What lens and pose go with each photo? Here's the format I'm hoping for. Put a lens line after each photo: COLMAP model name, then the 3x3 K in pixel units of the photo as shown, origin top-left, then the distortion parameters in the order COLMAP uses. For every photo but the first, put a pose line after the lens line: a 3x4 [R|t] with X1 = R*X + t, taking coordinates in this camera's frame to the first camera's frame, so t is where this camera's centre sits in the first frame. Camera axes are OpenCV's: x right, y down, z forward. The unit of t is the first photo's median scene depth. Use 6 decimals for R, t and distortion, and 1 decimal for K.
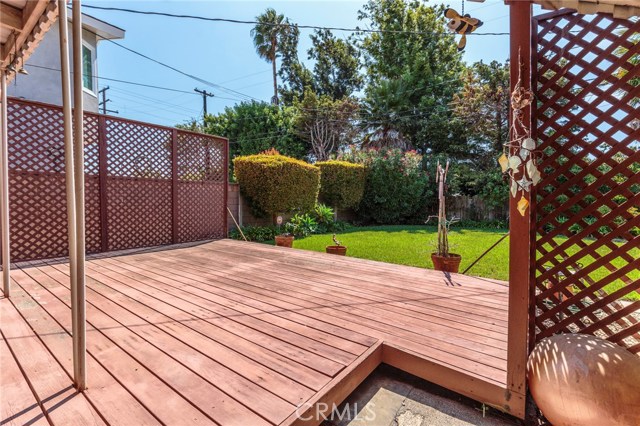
lens RADIAL K [[293.7, 0, 337.9], [0, 293.7, 205.3], [0, 0, 1]] dist [0.011379, -0.004132]
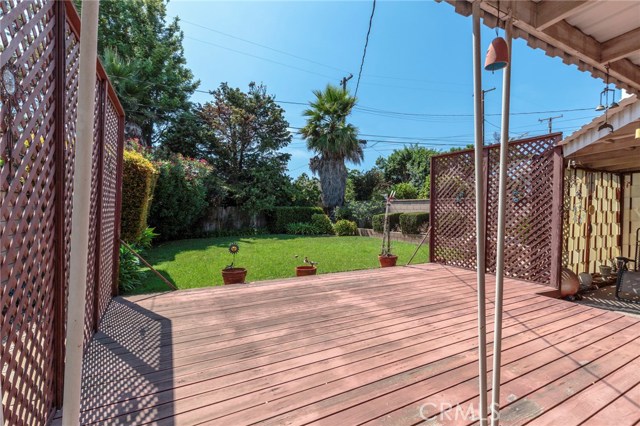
lens RADIAL K [[293.7, 0, 316.3], [0, 293.7, 210.1], [0, 0, 1]] dist [0.011379, -0.004132]
pose [[0.441985, -0.012265, 0.896938, -2.050219], [0.012956, 0.999889, 0.007289, -0.137267], [-0.896929, 0.008400, 0.442096, 1.241377]]
